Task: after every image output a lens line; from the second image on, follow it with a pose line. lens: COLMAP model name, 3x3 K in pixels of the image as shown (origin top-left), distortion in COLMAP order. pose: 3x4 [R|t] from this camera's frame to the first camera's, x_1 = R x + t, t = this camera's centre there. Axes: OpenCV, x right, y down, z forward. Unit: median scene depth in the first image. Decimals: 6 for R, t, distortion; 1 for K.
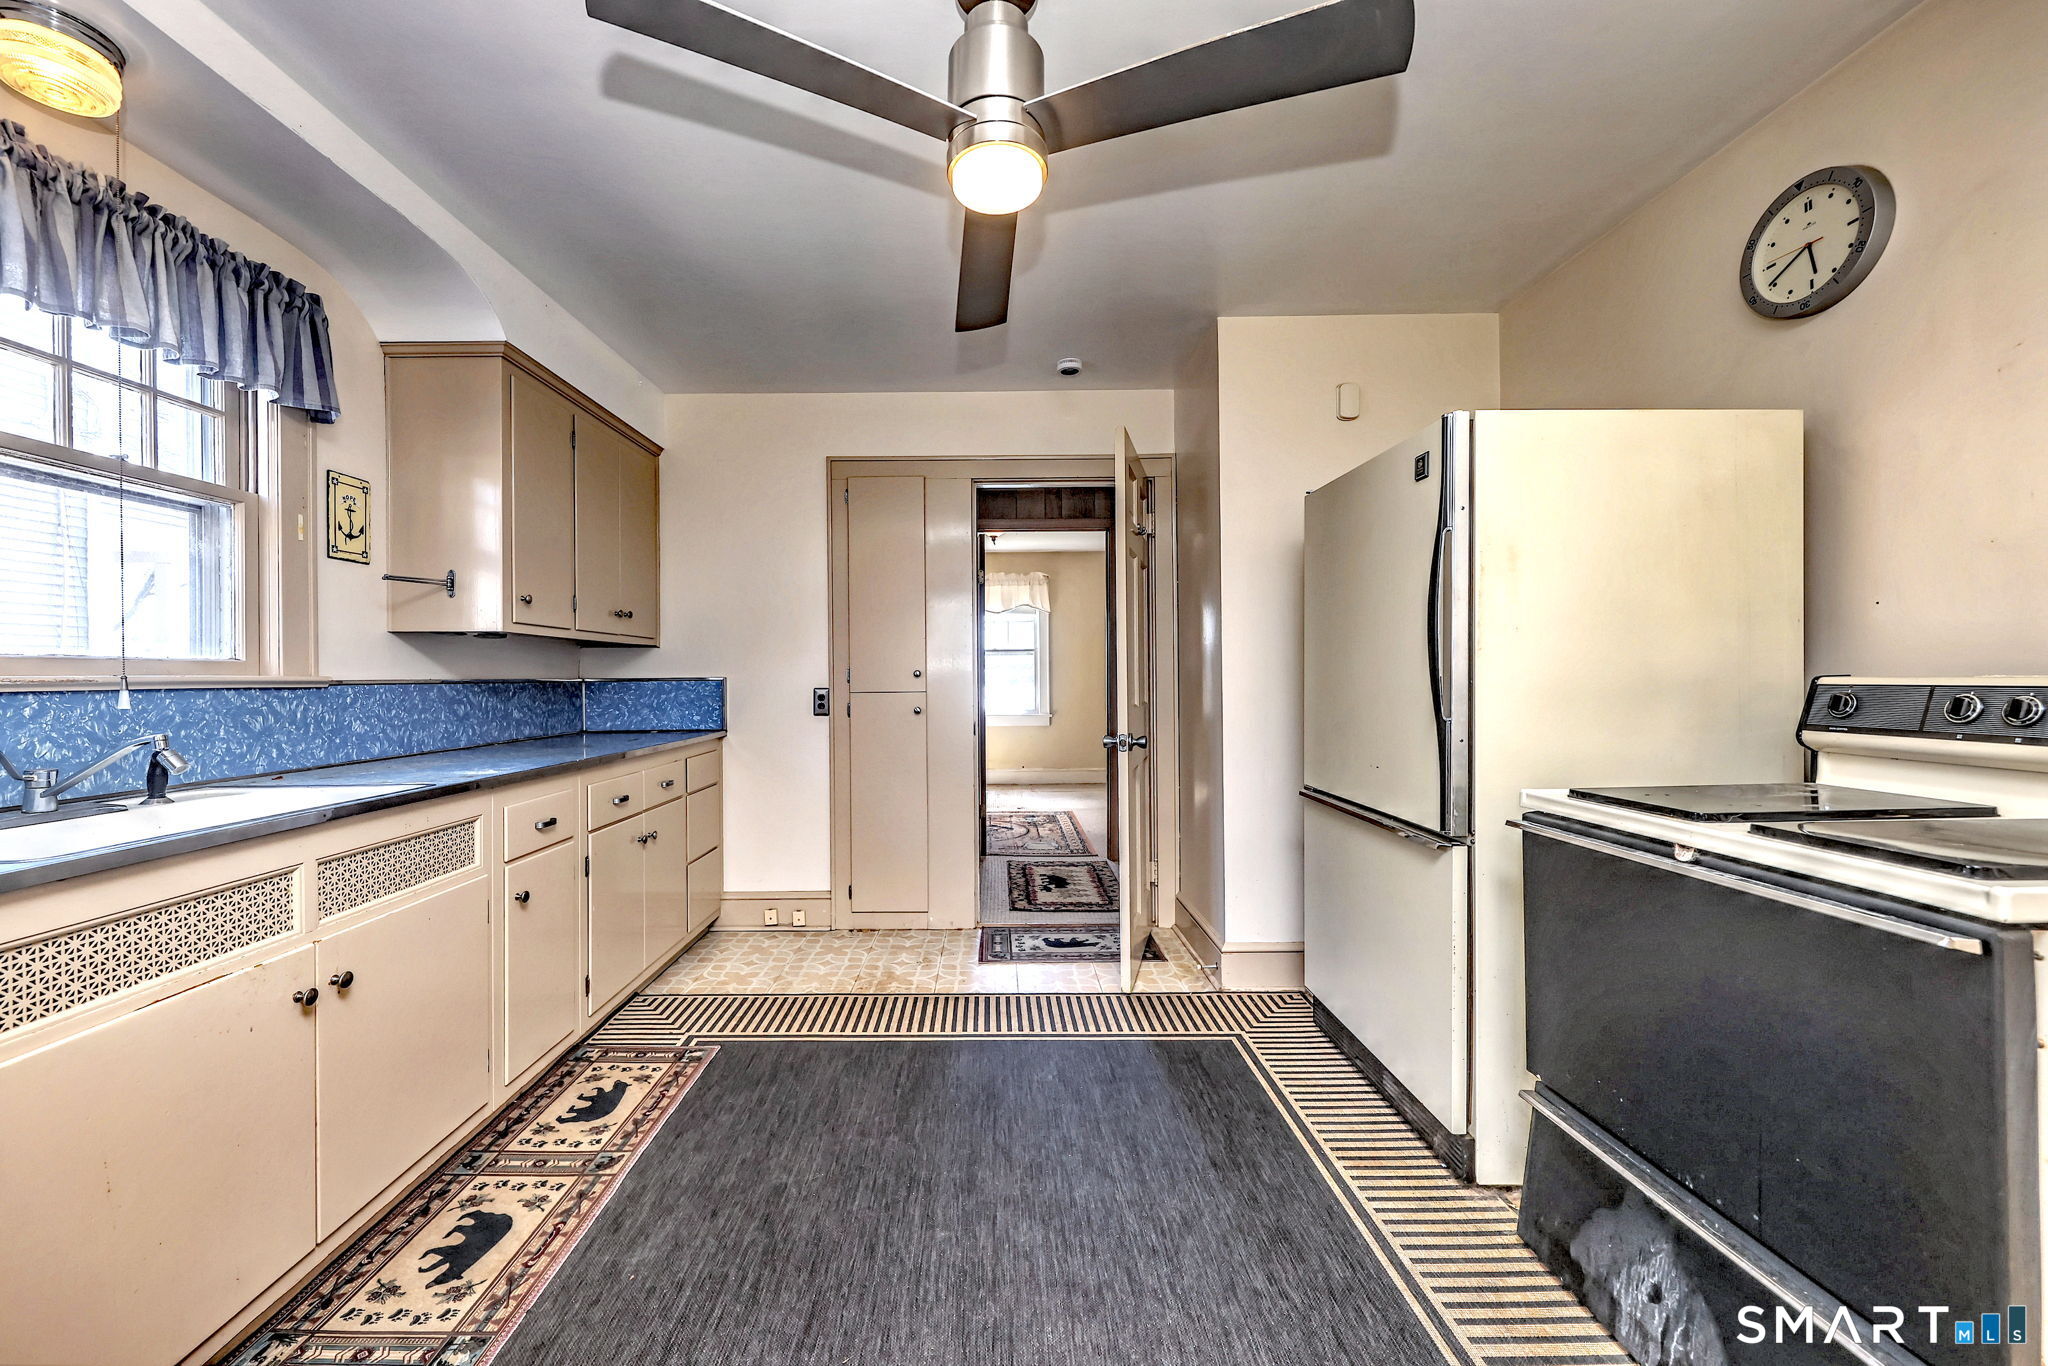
lens RADIAL K [[774.6, 0, 997.4], [0, 774.6, 680.8], [0, 0, 1]] dist [0.017101, -0.009030]
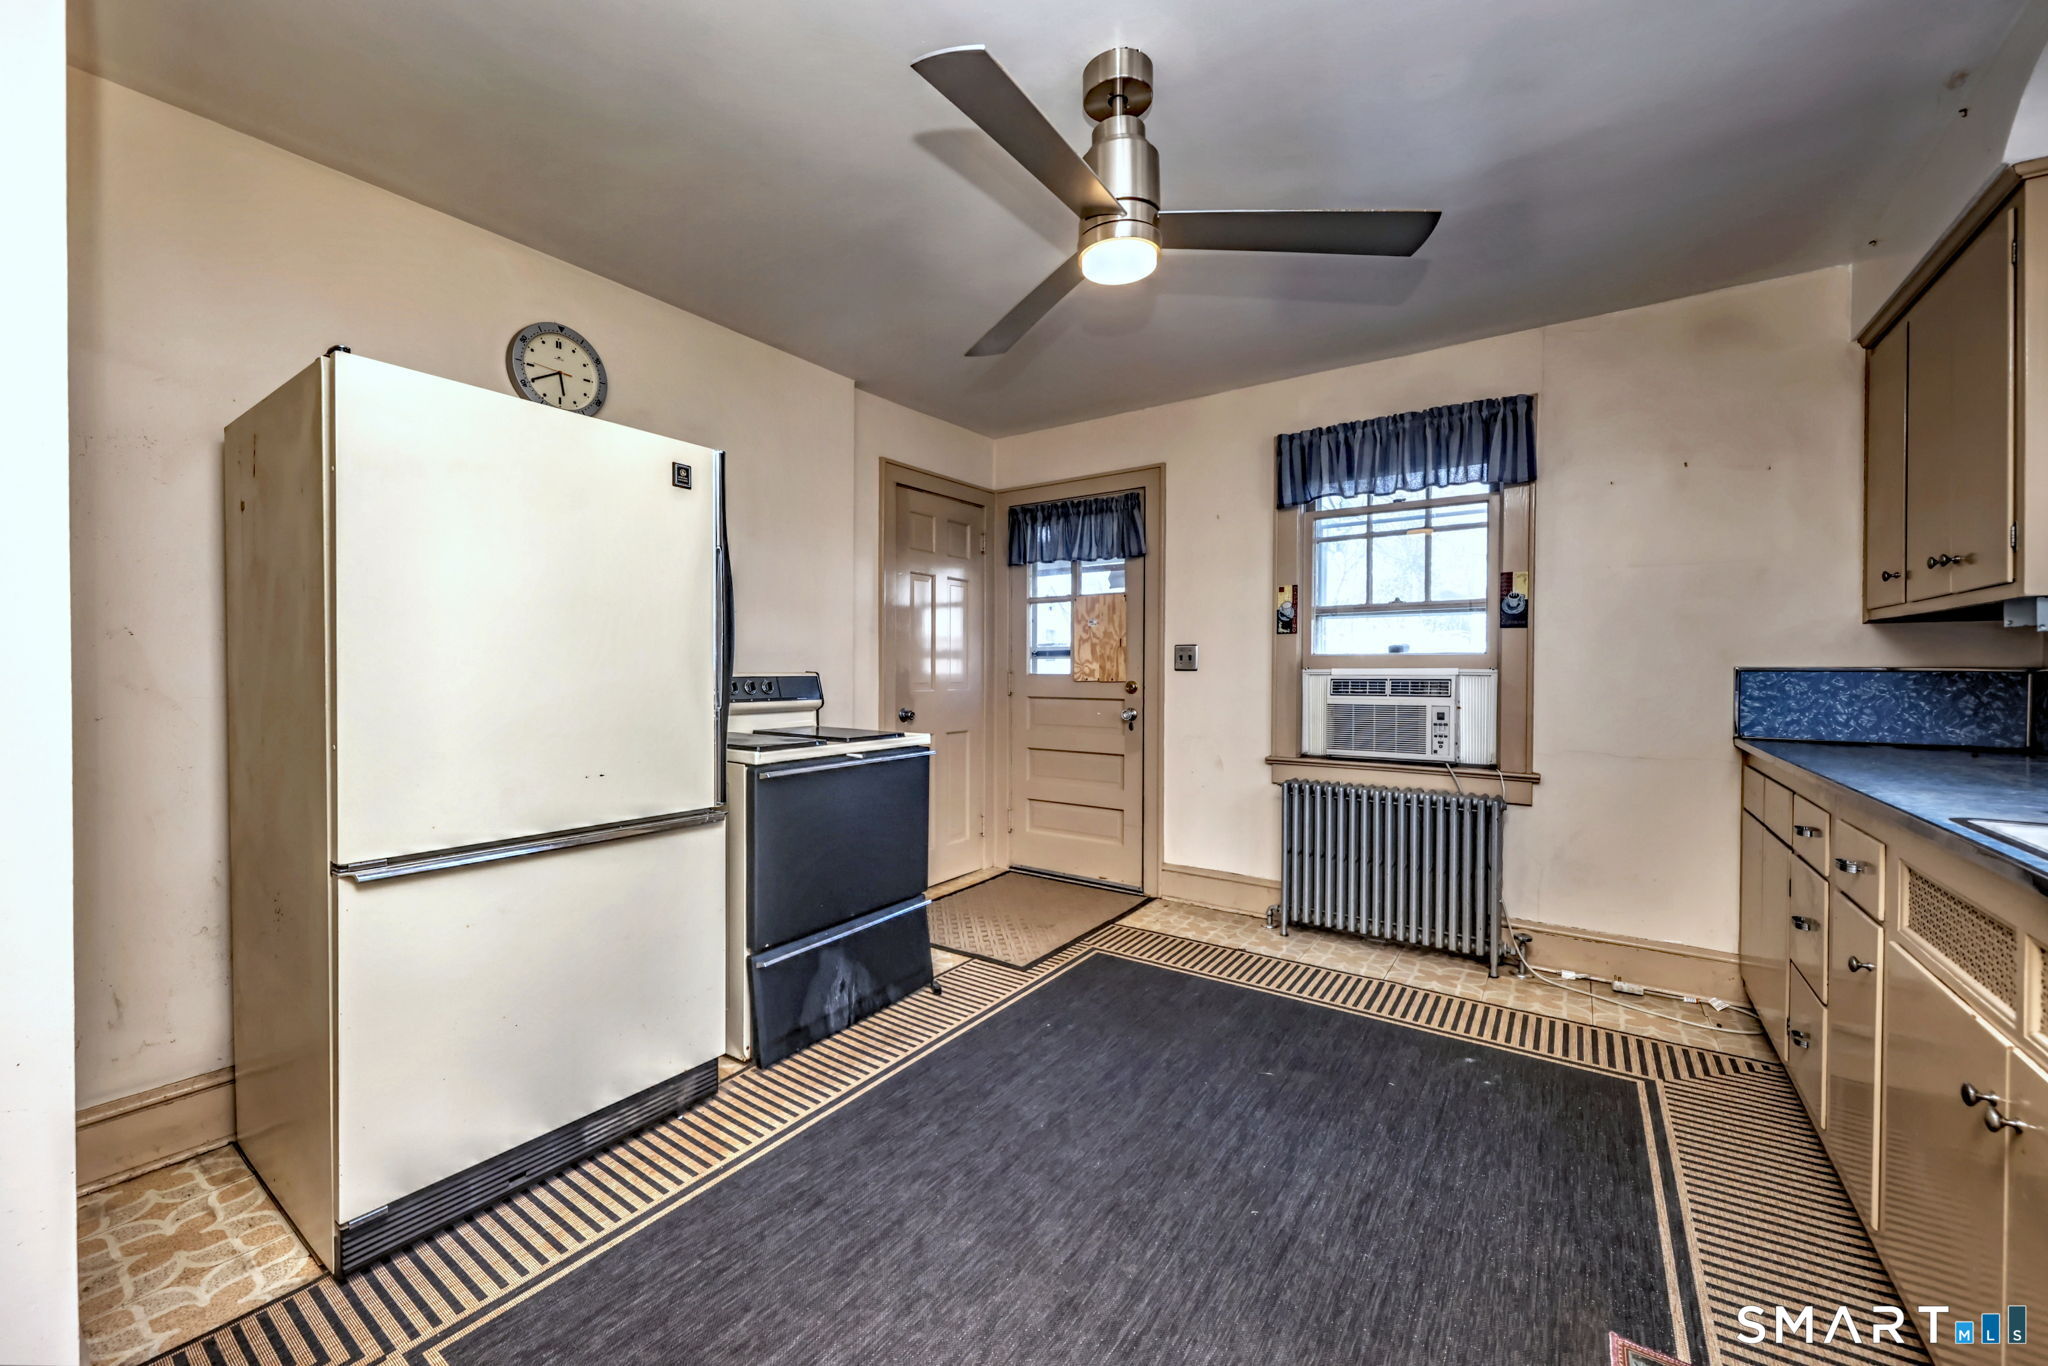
lens RADIAL K [[801.2, 0, 976.7], [0, 801.2, 678.4], [0, 0, 1]] dist [0.001729, -0.000100]
pose [[-0.796036, 0.000423, 0.605250, -0.408620], [0.008814, 0.999902, 0.010894, -0.004708], [-0.605185, 0.014007, -0.795961, 1.507369]]
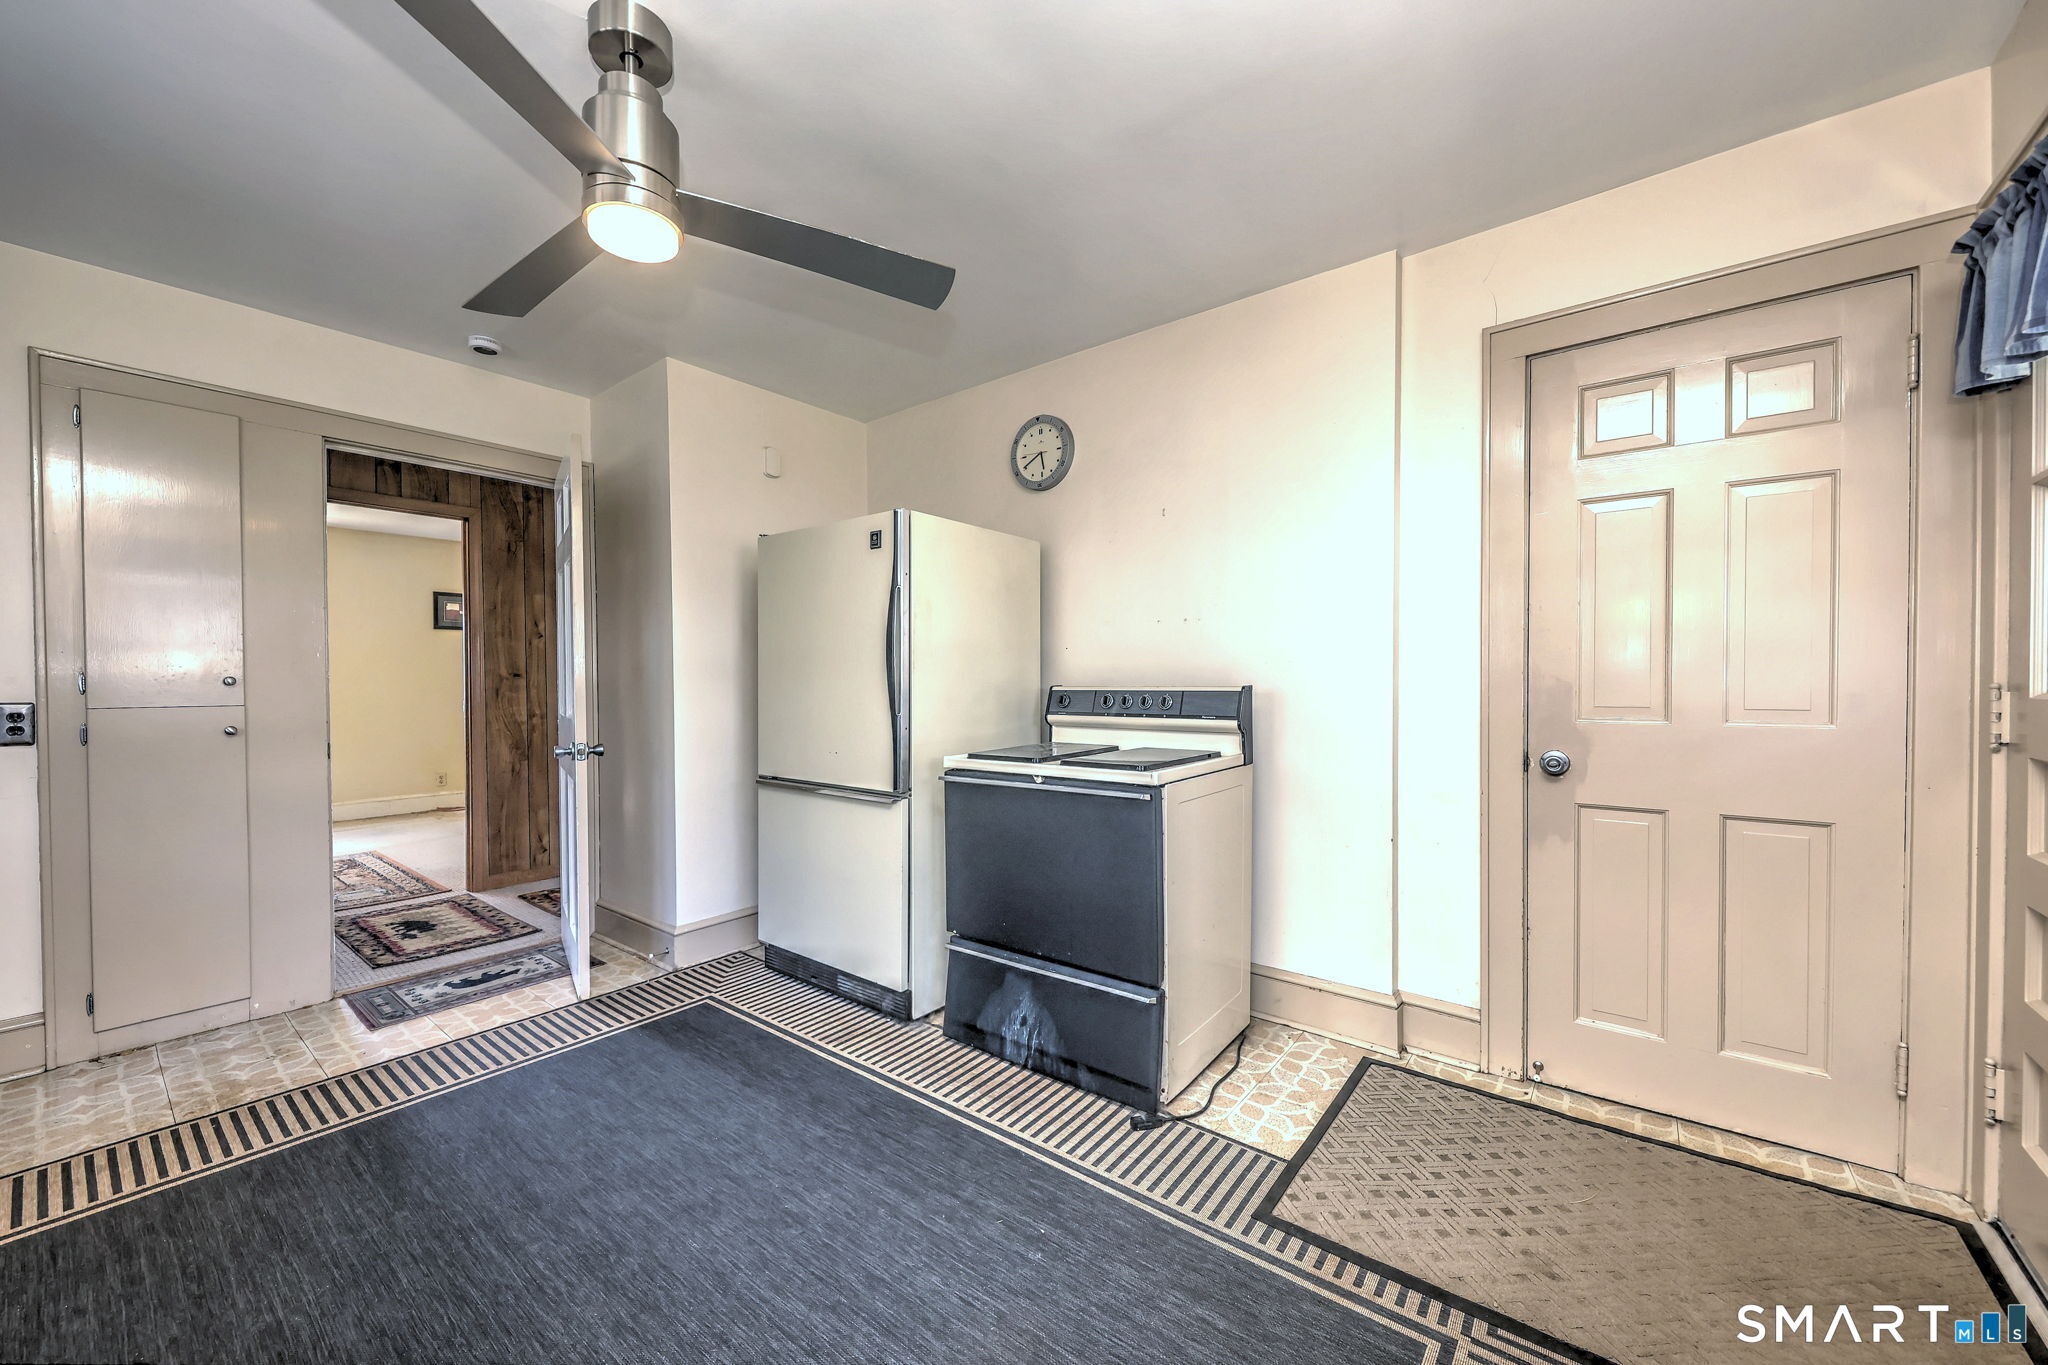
lens RADIAL K [[754.2, 0, 1006.8], [0, 754.2, 692.2], [0, 0, 1]] dist [0.001692, -0.000310]
pose [[0.630896, -0.004940, 0.775852, -0.352111], [0.003259, 0.999988, 0.003718, 0.002040], [-0.775861, 0.000183, 0.630904, -0.058415]]
